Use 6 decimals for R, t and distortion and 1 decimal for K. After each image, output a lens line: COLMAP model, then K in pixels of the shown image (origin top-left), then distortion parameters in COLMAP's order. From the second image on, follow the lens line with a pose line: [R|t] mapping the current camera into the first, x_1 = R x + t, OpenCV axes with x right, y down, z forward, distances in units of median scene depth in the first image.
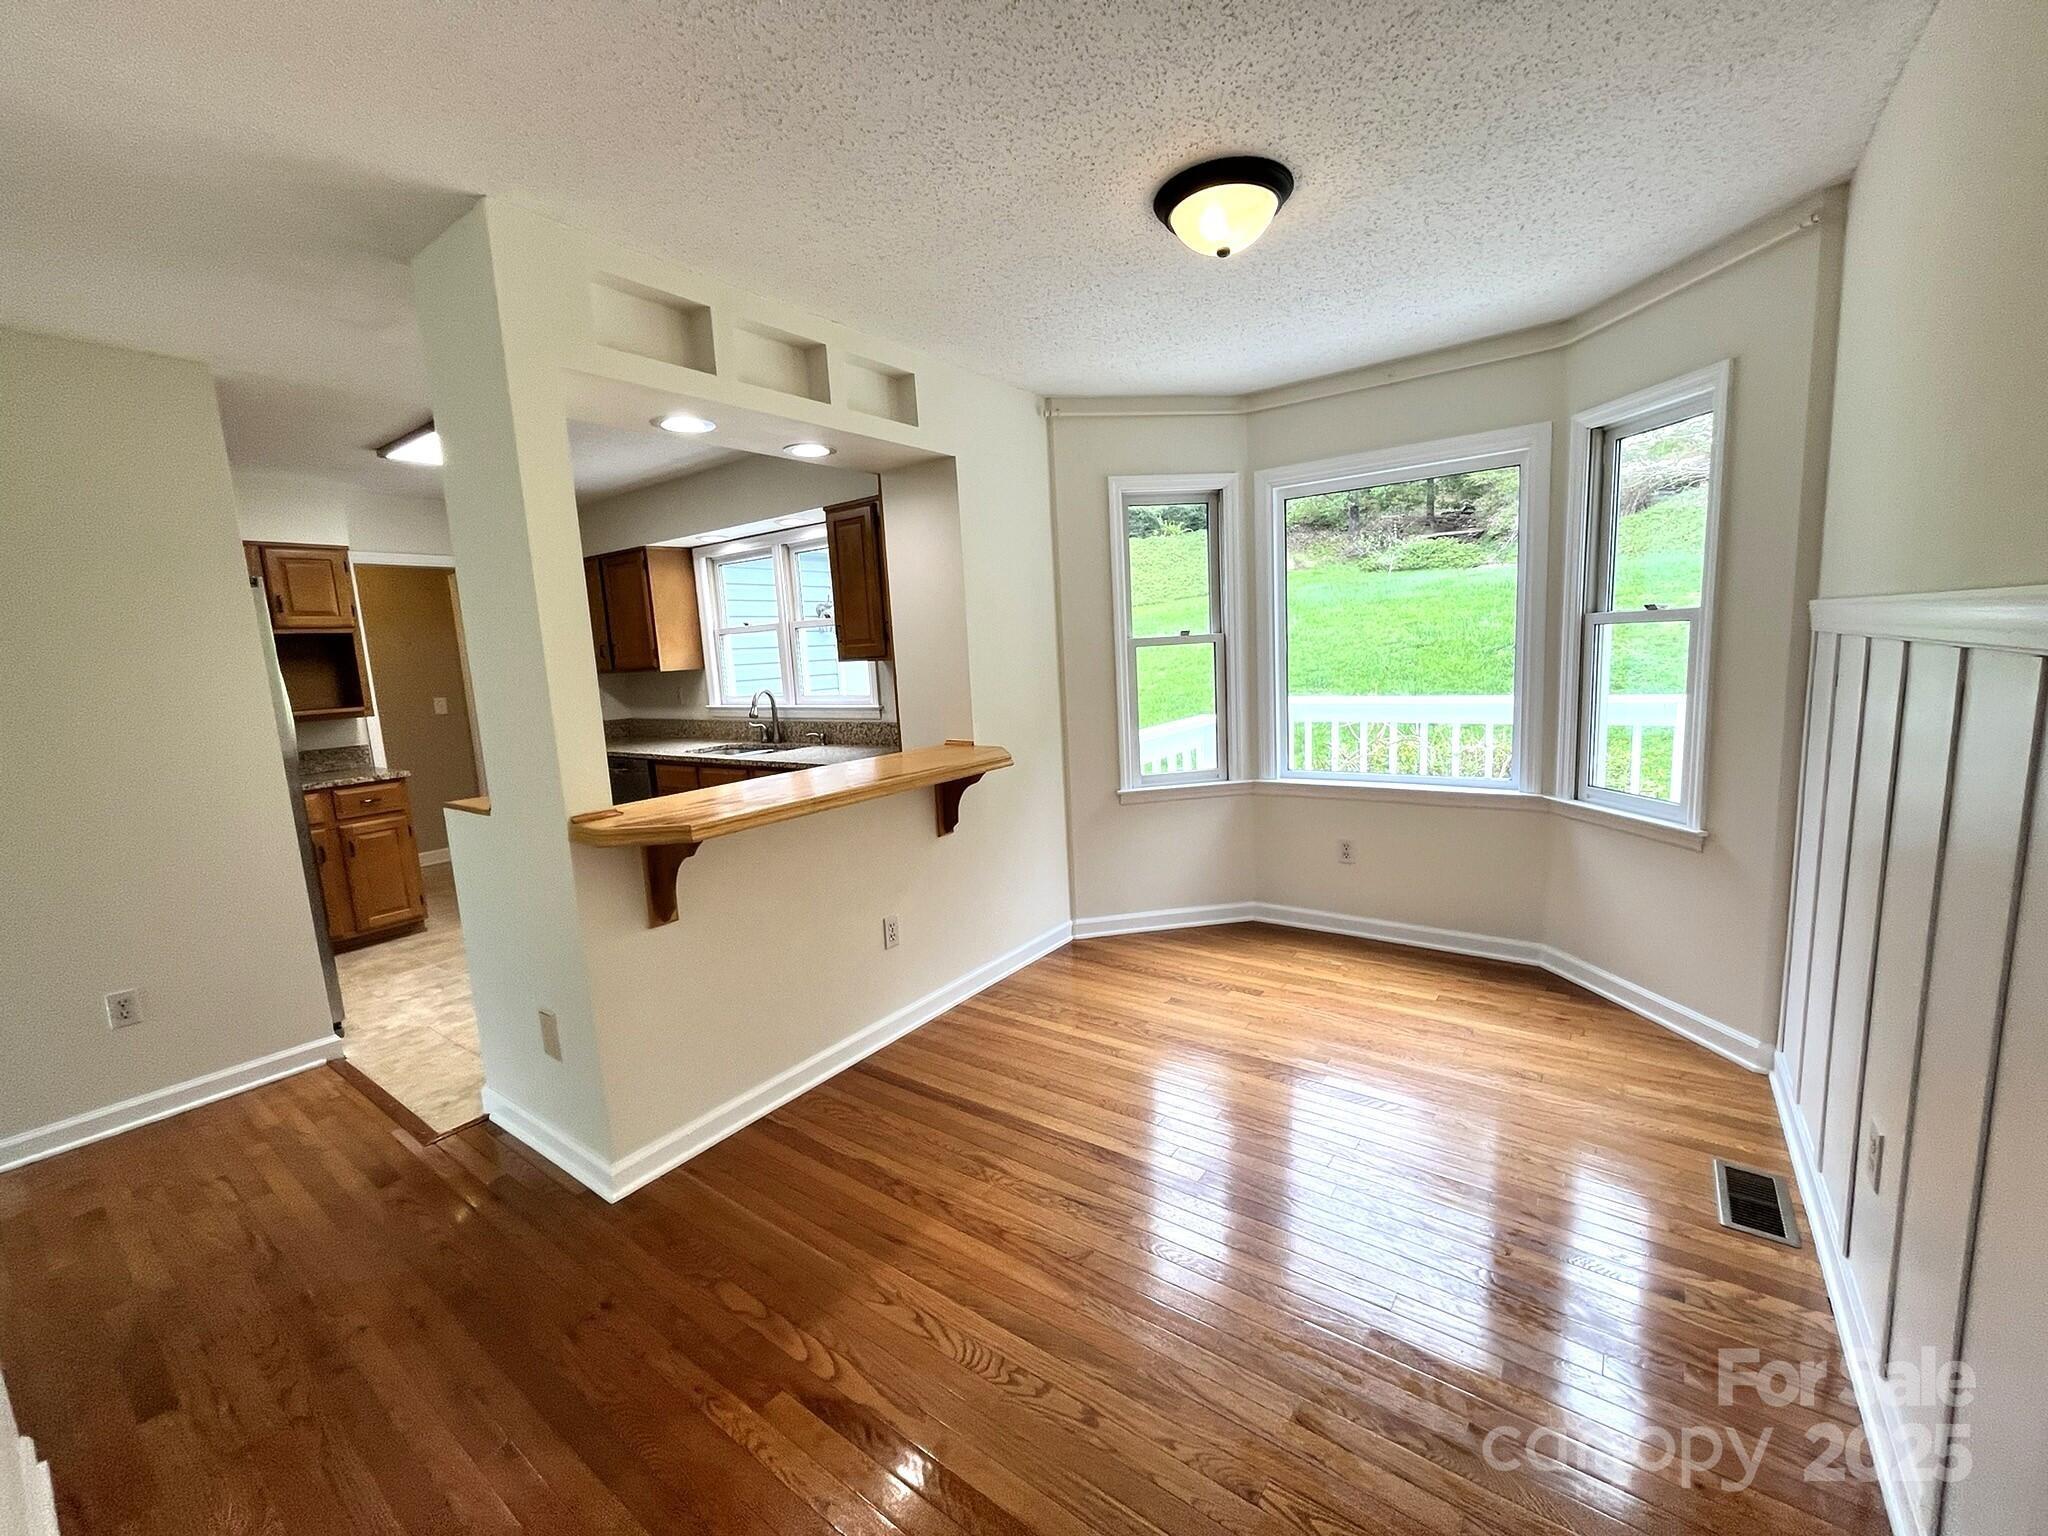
lens RADIAL K [[825.1, 0, 1037.1], [0, 825.1, 765.5], [0, 0, 1]] dist [-0.004611, 0.000568]
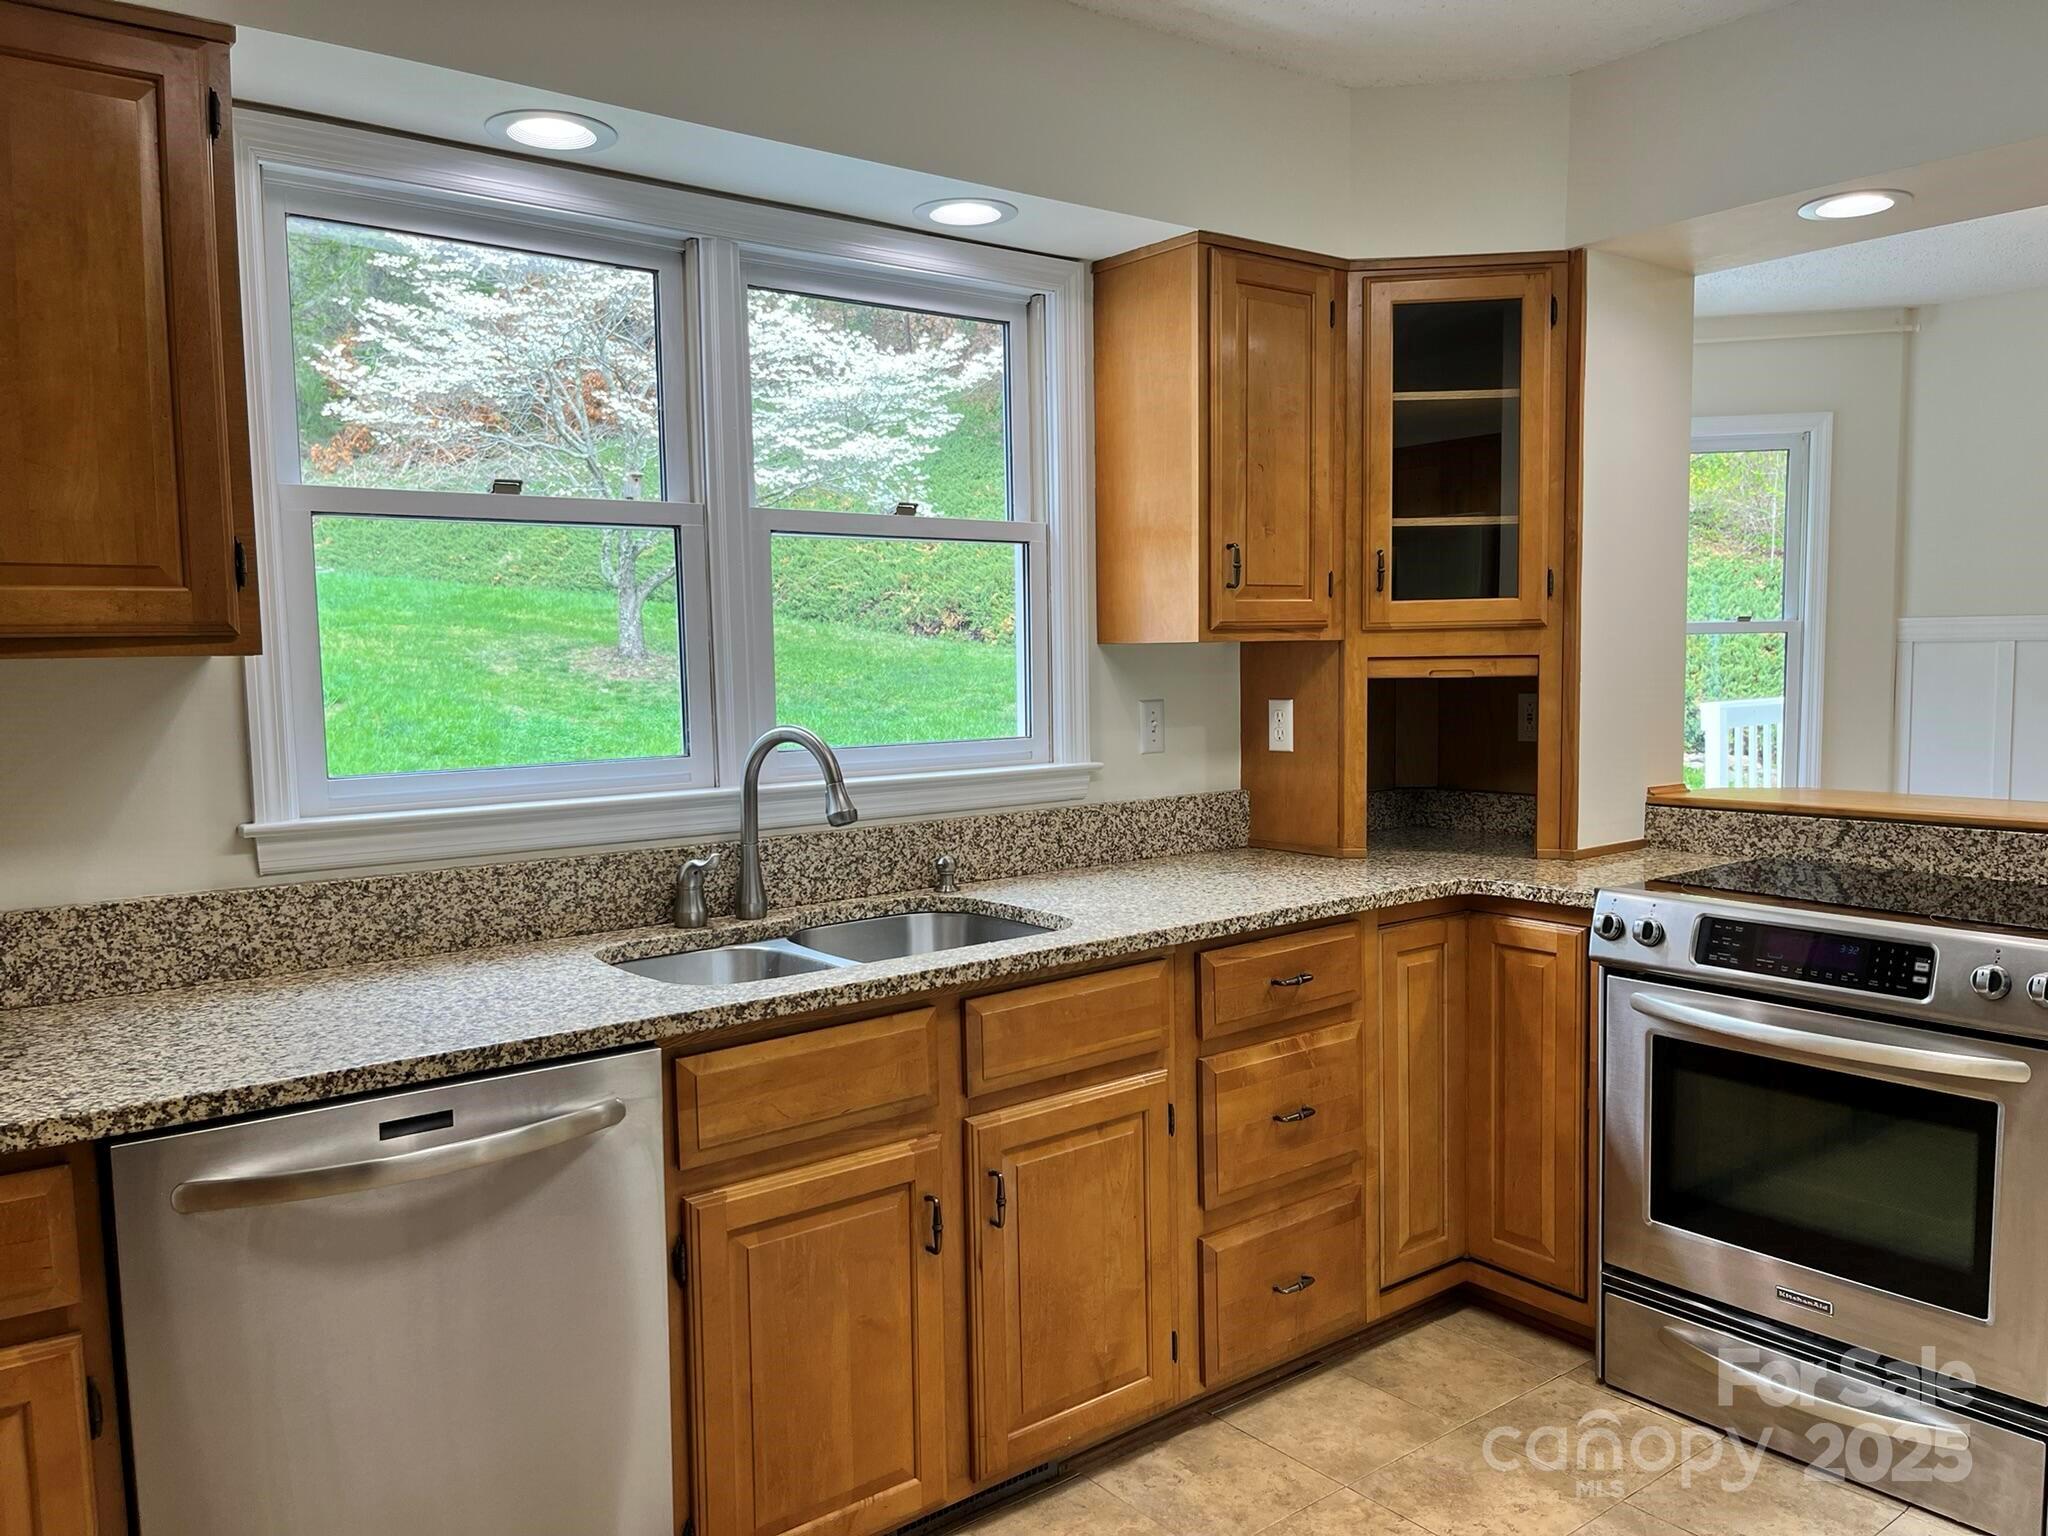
lens RADIAL K [[1571.9, 0, 1032.7], [0, 1571.9, 785.8], [0, 0, 1]] dist [0.034249, -0.031809]
pose [[0.268462, -0.037238, 0.962570, -0.823879], [0.143676, 0.989623, -0.001787, -0.058598], [-0.952515, 0.138778, 0.271027, 0.762707]]
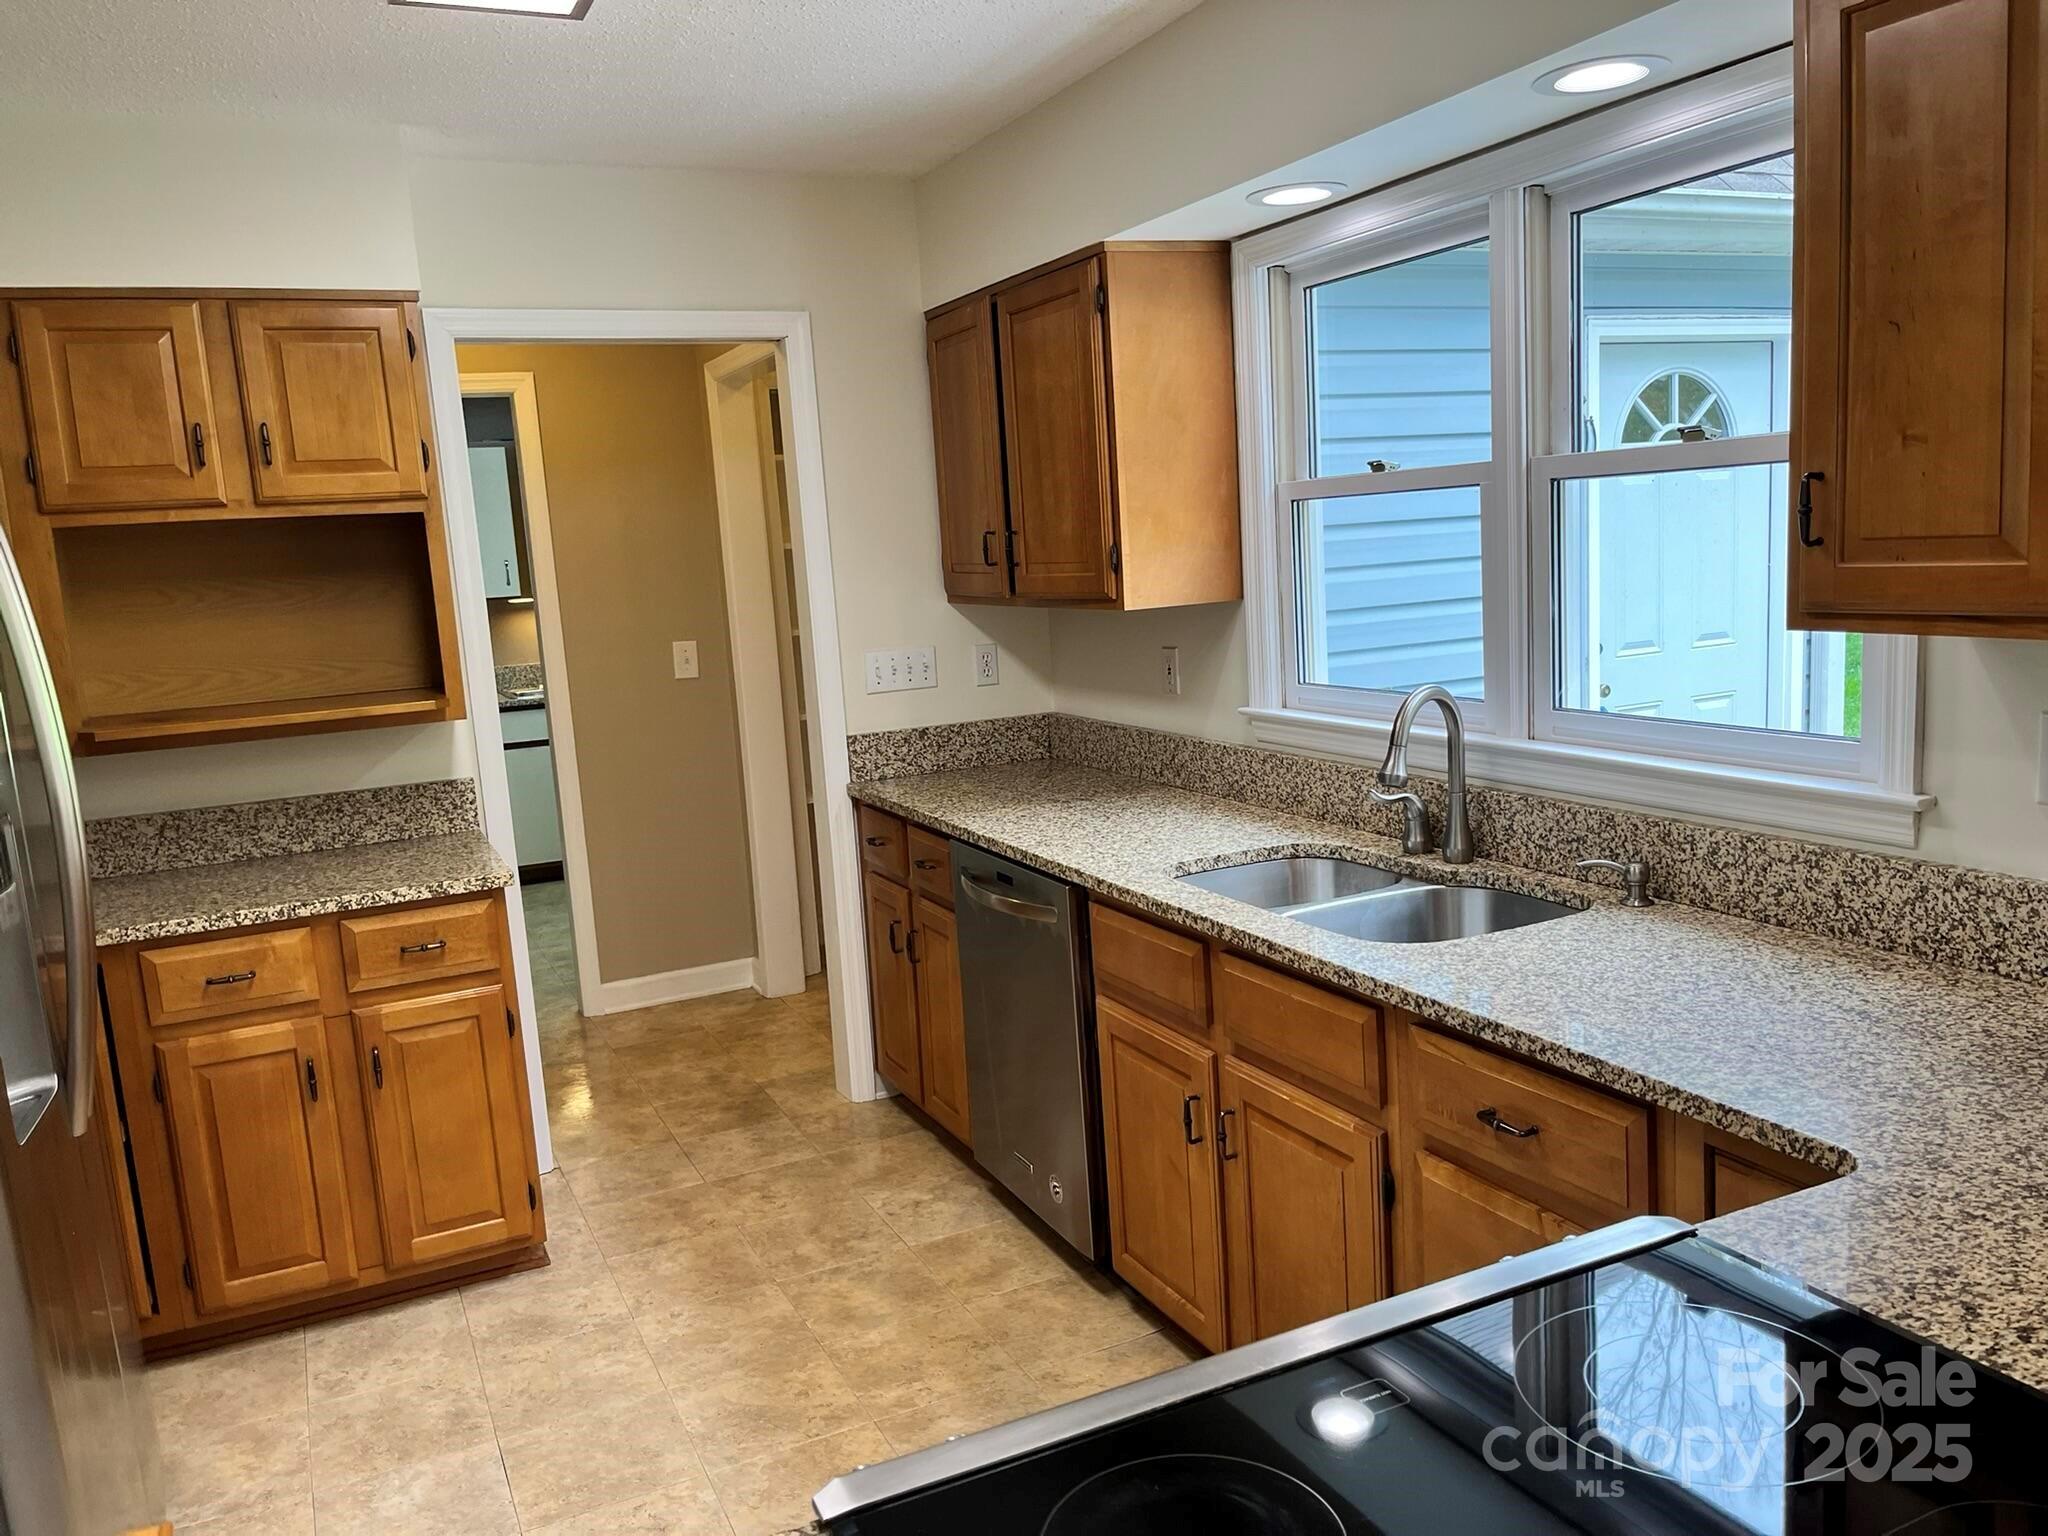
lens RADIAL K [[1571.9, 0, 1032.3], [0, 1571.9, 773.6], [0, 0, 1]] dist [0.034249, -0.031809]
pose [[0.877124, 0.070582, -0.475050, -0.182569], [-0.054135, 0.997368, 0.048234, -0.080044], [0.477204, -0.016590, 0.878636, 0.424859]]
